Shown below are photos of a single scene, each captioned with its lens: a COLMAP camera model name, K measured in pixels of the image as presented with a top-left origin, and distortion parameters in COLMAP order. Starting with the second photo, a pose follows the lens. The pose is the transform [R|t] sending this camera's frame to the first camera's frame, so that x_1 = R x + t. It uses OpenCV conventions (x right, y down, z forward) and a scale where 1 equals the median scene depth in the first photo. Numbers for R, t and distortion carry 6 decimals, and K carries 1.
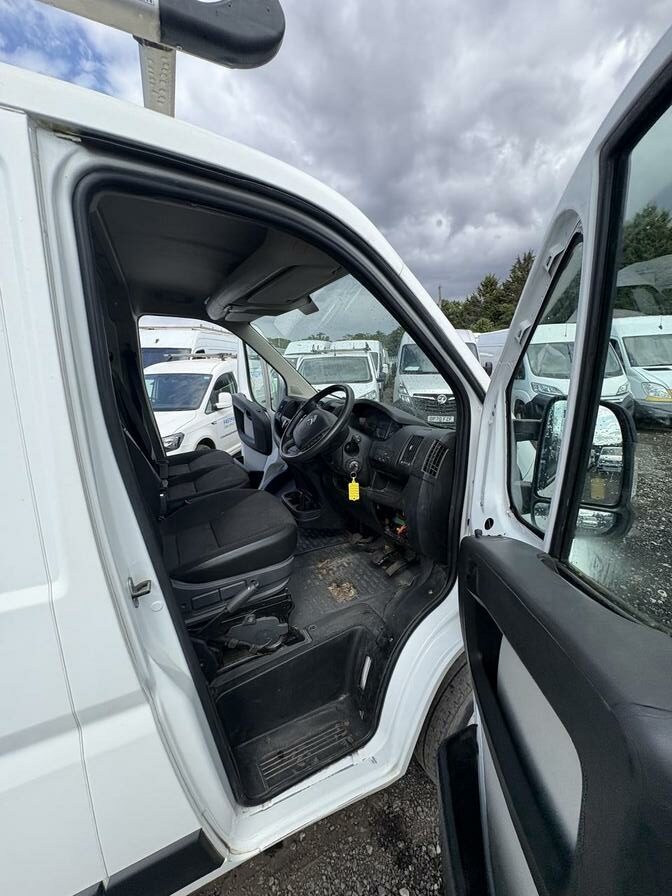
lens RADIAL K [[357.3, 0, 340.1], [0, 357.3, 444.1], [0, 0, 1]] dist [0.012926, -0.000077]
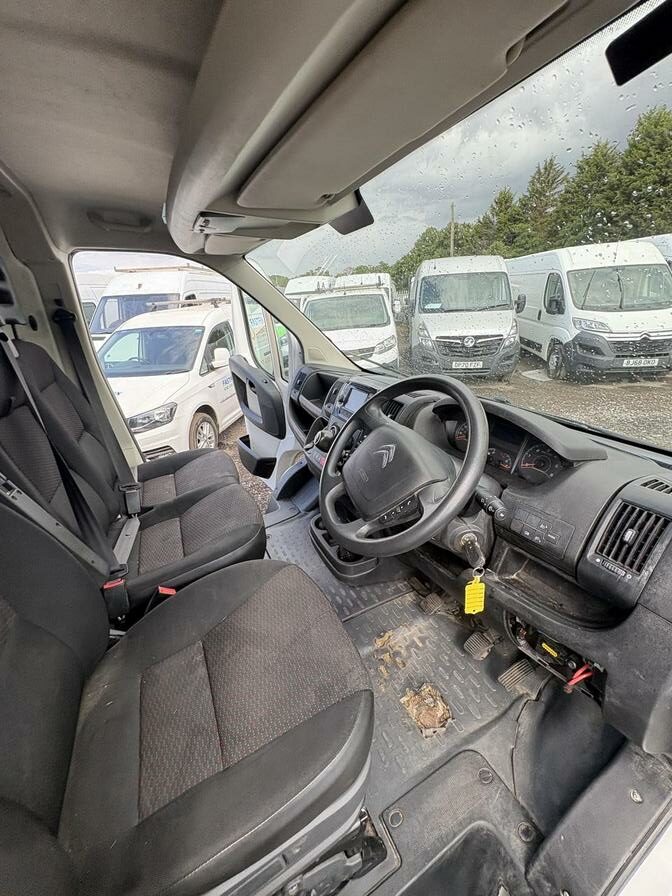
lens RADIAL K [[355.7, 0, 334.3], [0, 355.7, 445.8], [0, 0, 1]] dist [-0.001775, -0.000254]
pose [[0.999040, -0.031036, -0.030928, -0.037062], [0.035727, 0.985655, 0.164950, -0.045696], [0.025365, -0.165896, 0.985817, 0.142939]]
